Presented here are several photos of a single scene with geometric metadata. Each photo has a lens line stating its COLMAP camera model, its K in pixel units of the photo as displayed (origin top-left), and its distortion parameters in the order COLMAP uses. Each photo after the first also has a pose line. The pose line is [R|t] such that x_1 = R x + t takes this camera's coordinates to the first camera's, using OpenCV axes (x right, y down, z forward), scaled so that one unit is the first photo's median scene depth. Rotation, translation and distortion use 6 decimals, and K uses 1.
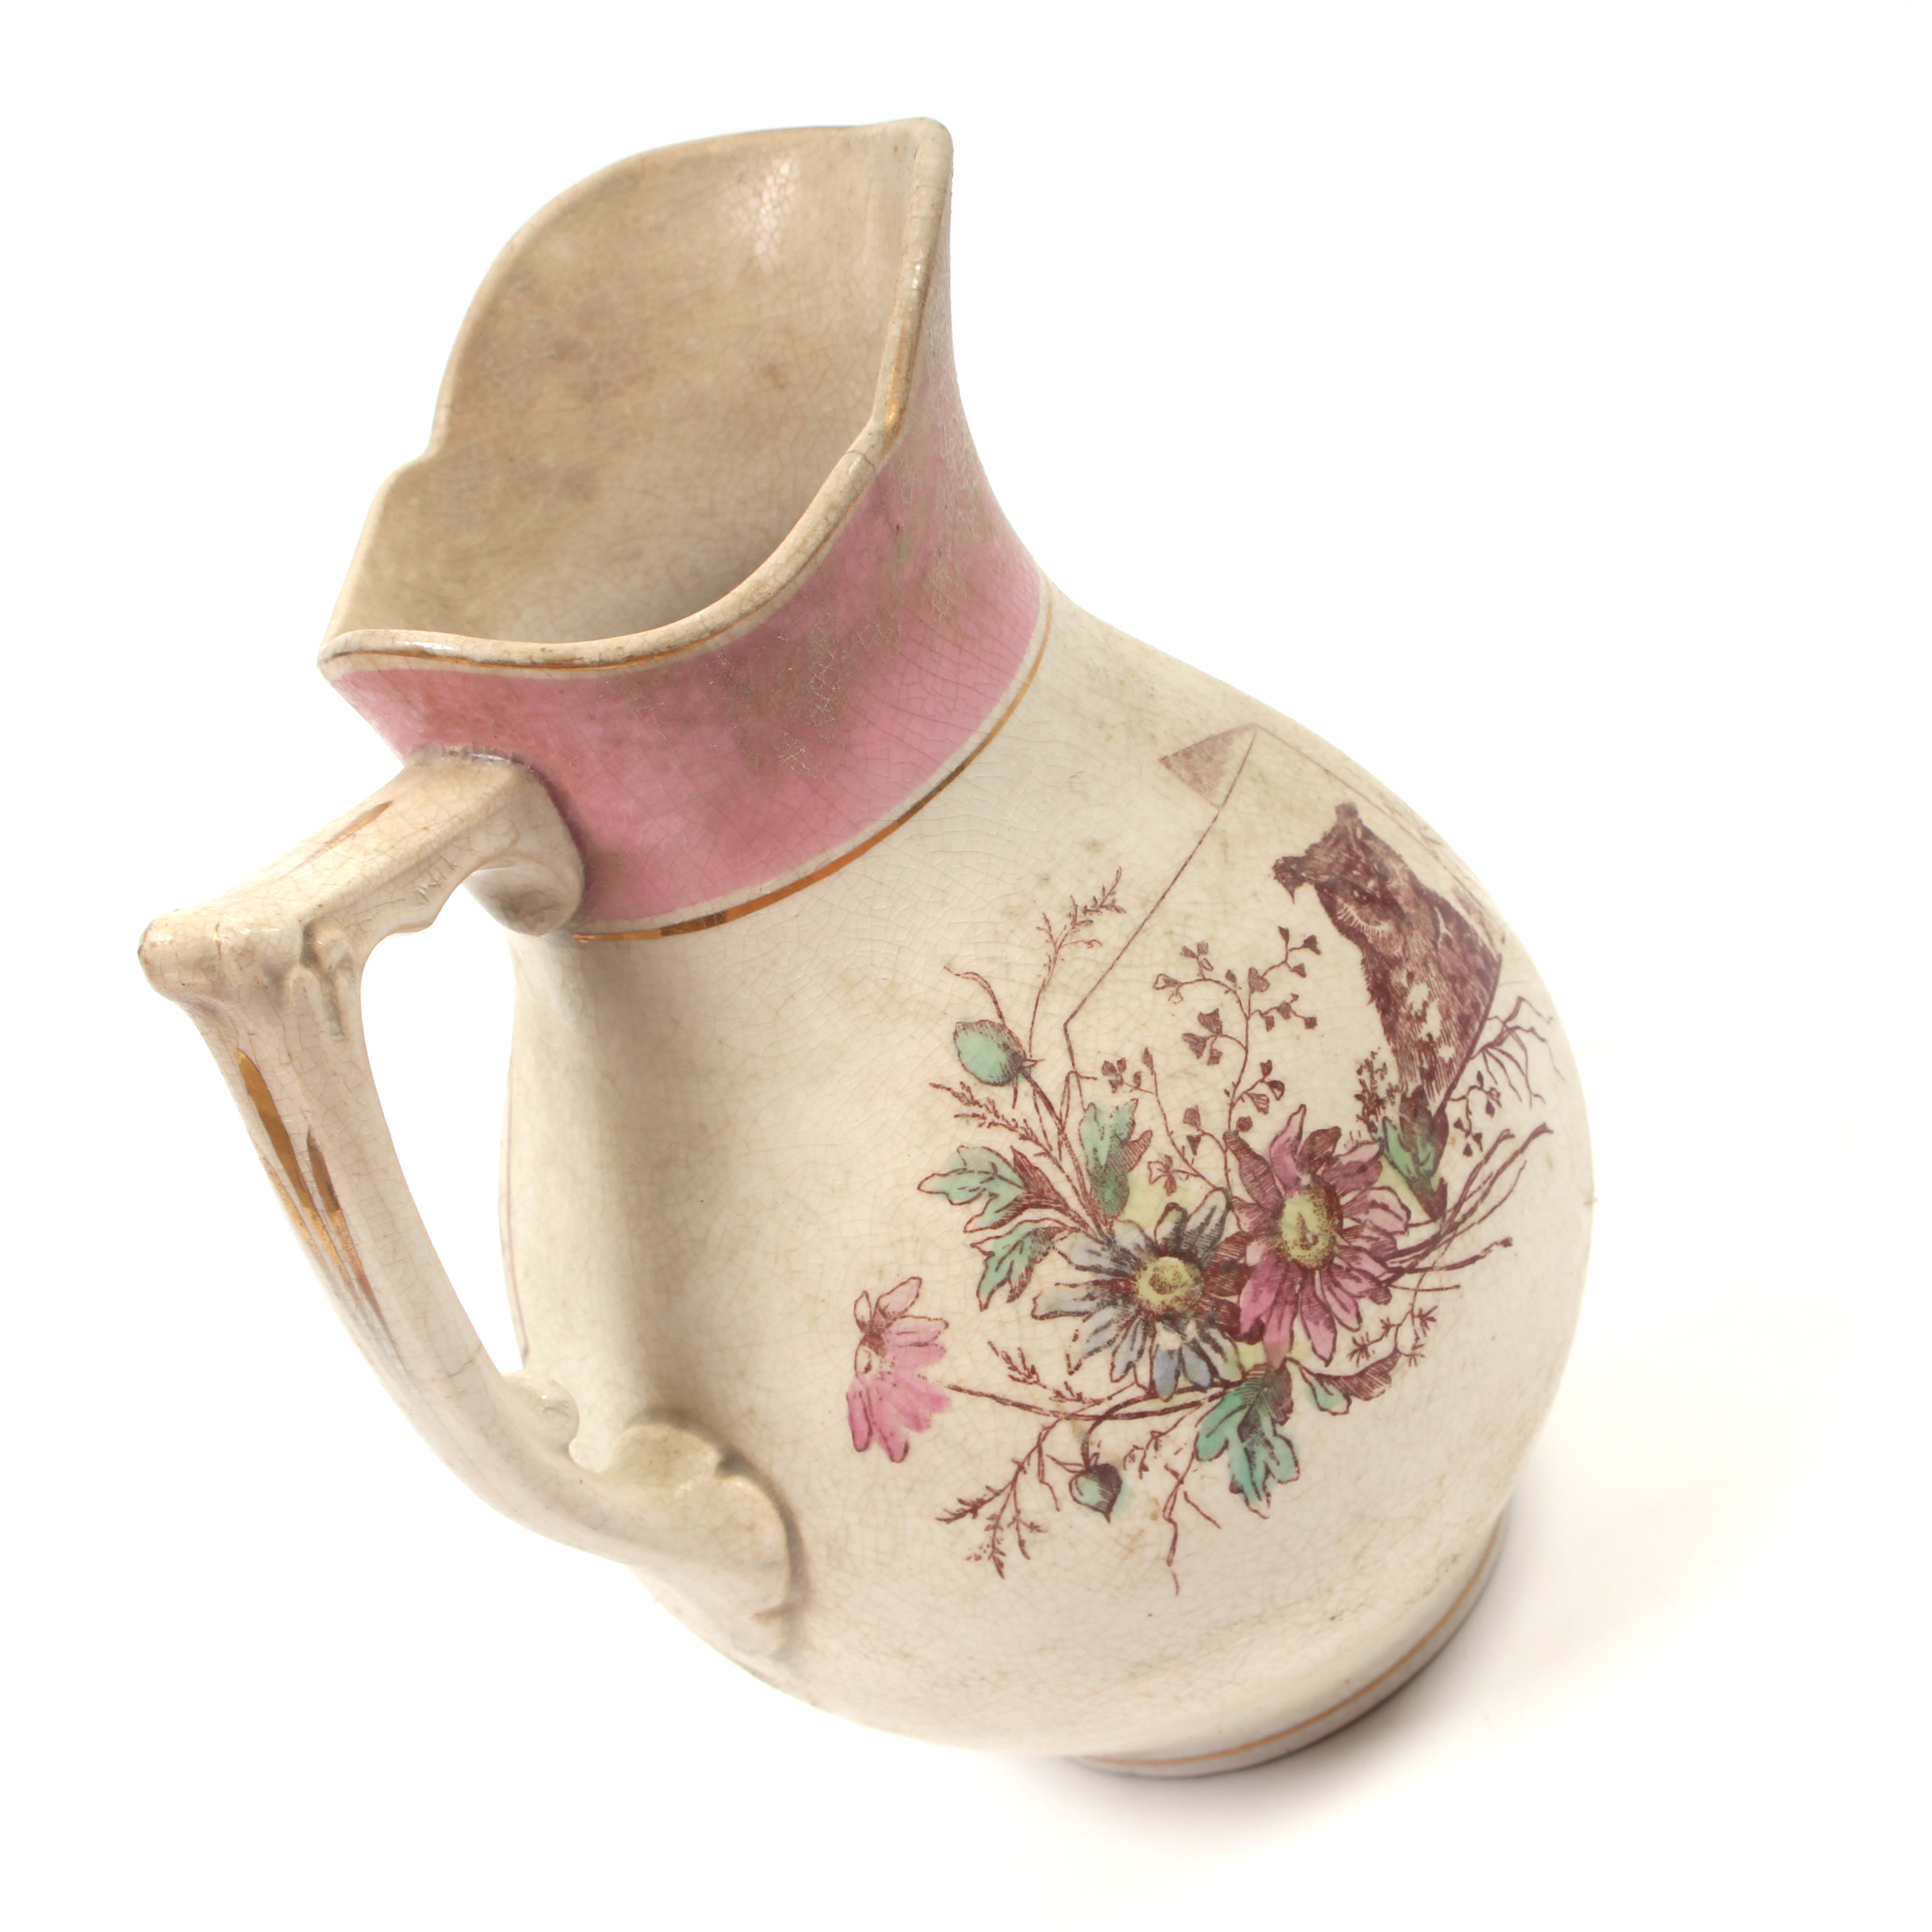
lens RADIAL K [[4850.9, 0, 966.4], [0, 4850.9, 967.1], [0, 0, 1]] dist [-0.029977, 0.000000]
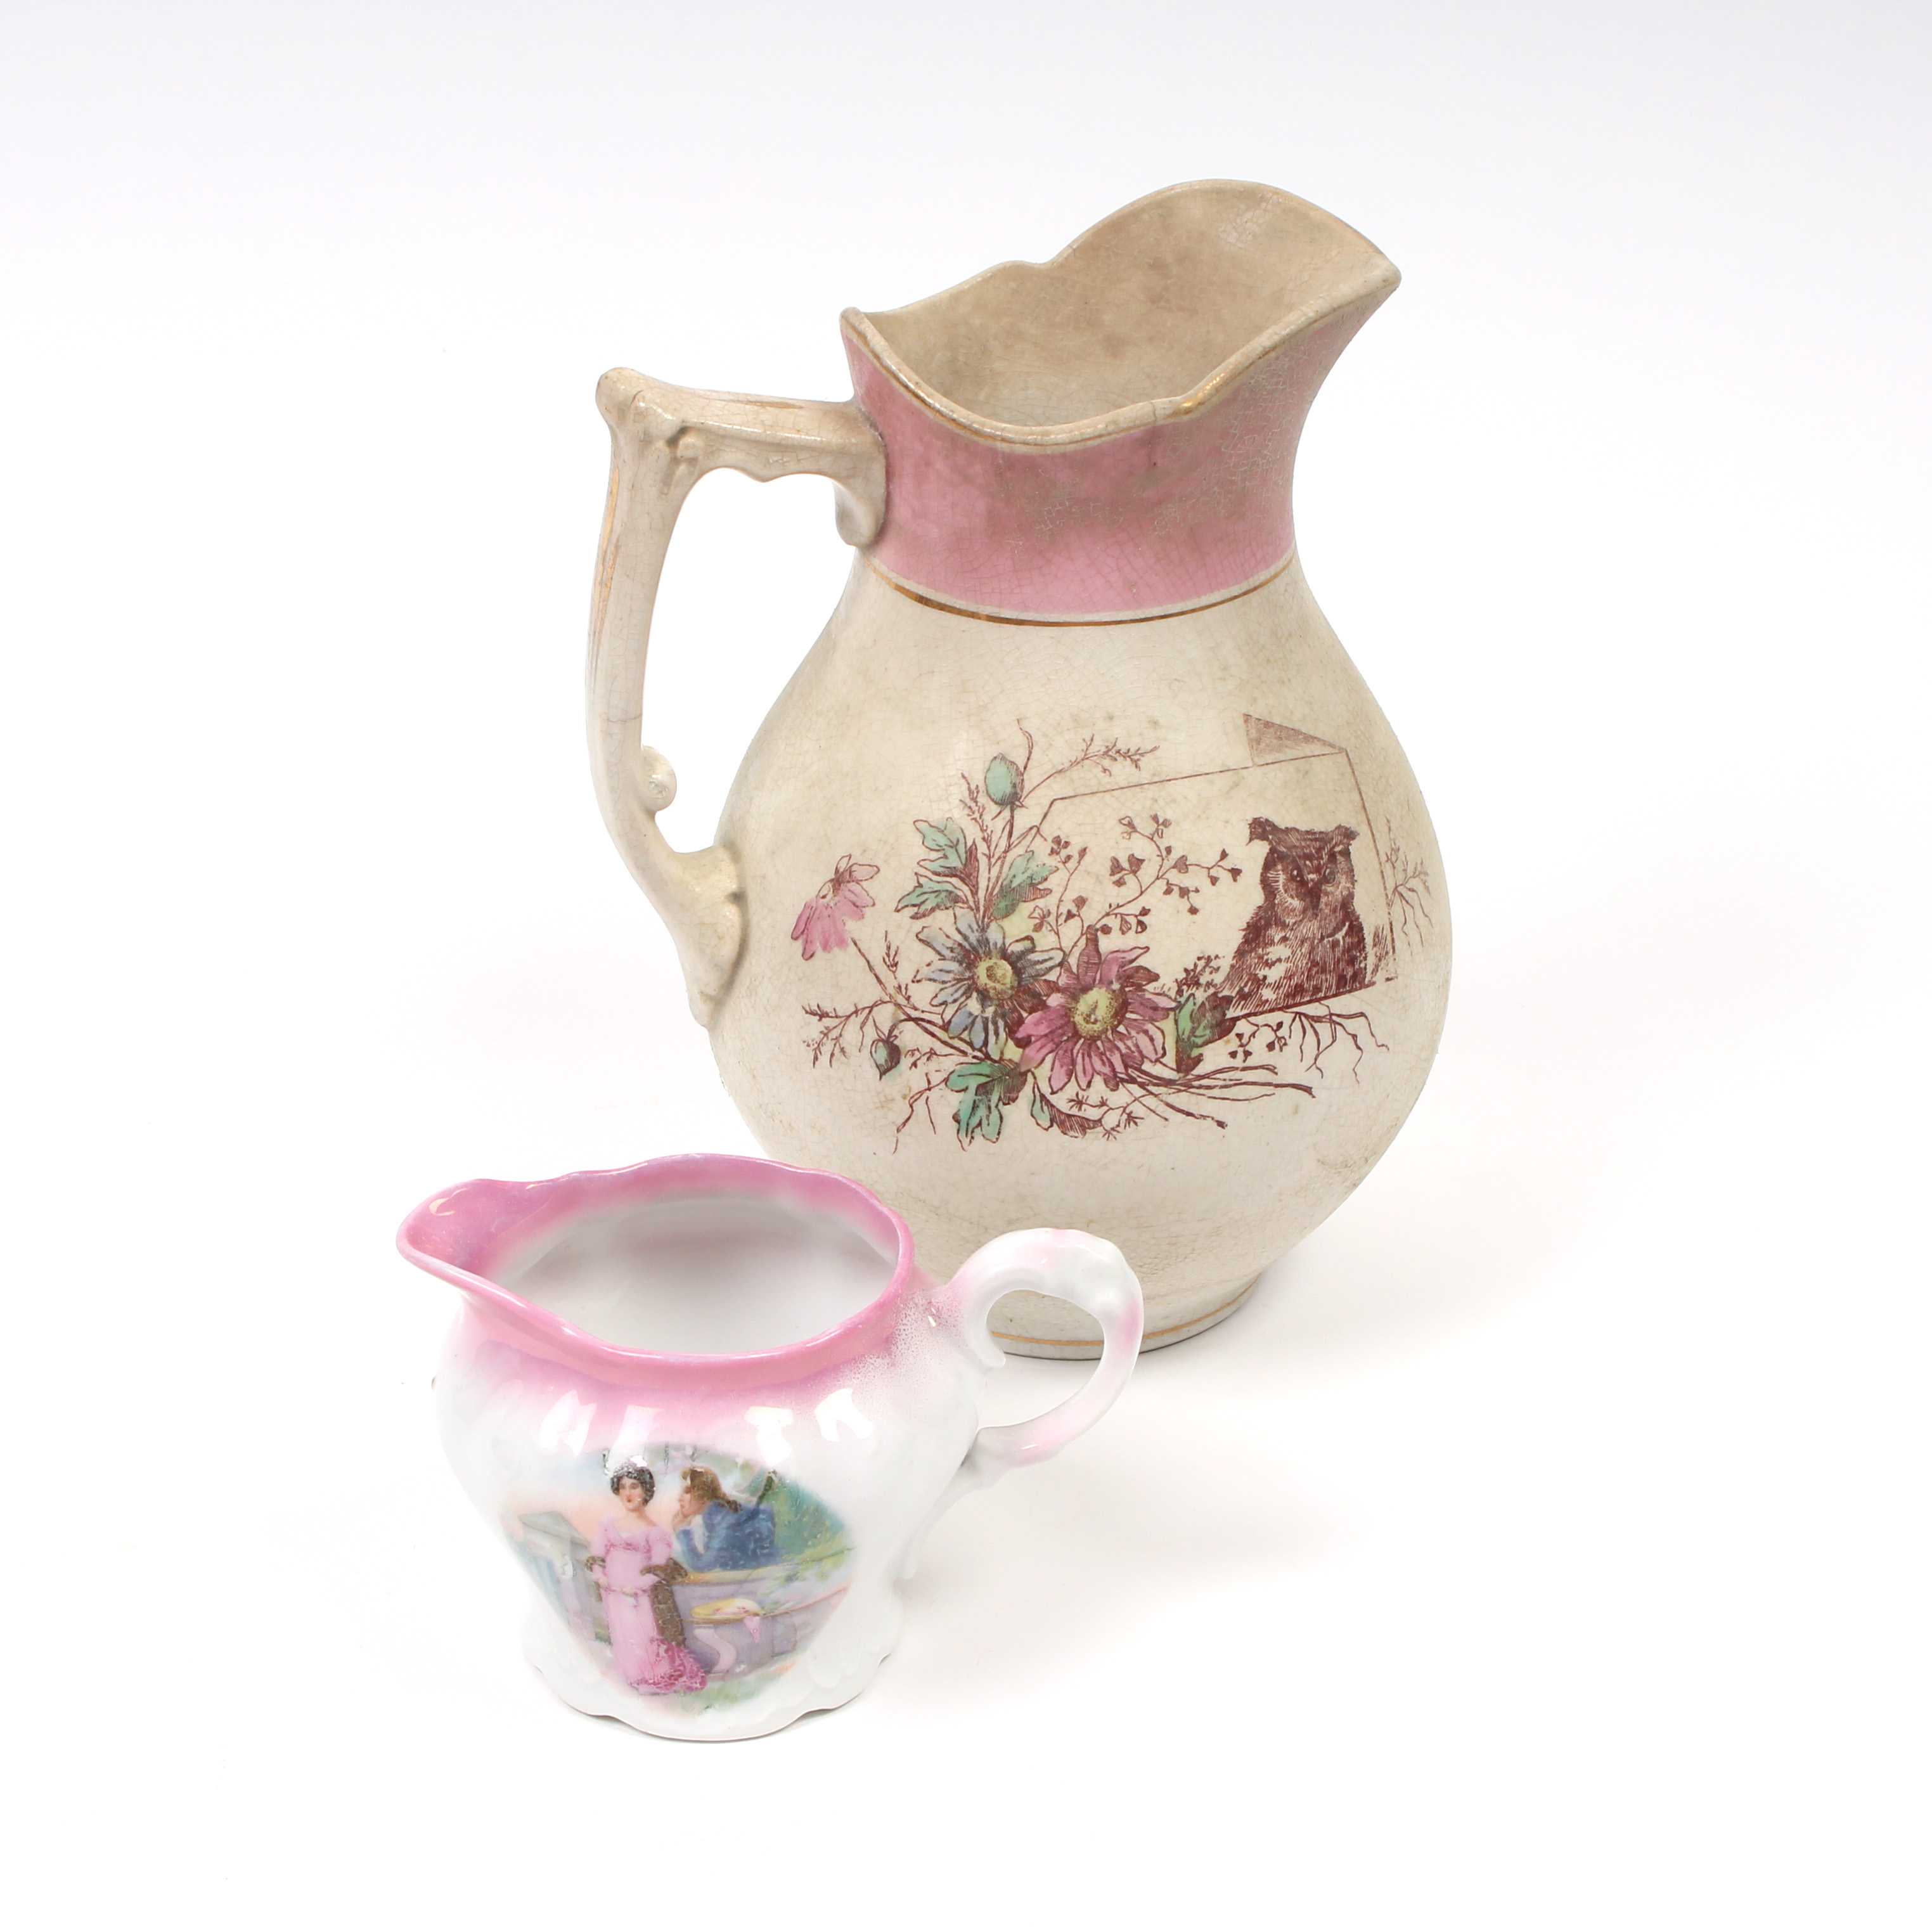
lens RADIAL K [[5347.8, 0, 966.4], [0, 5347.8, 965.3], [0, 0, 1]] dist [-0.051696, 0.000000]
pose [[0.697904, 0.623139, -0.353026, 0.611968], [-0.615924, 0.773751, 0.148145, -0.175284], [0.365469, 0.114046, 0.923810, -0.526033]]
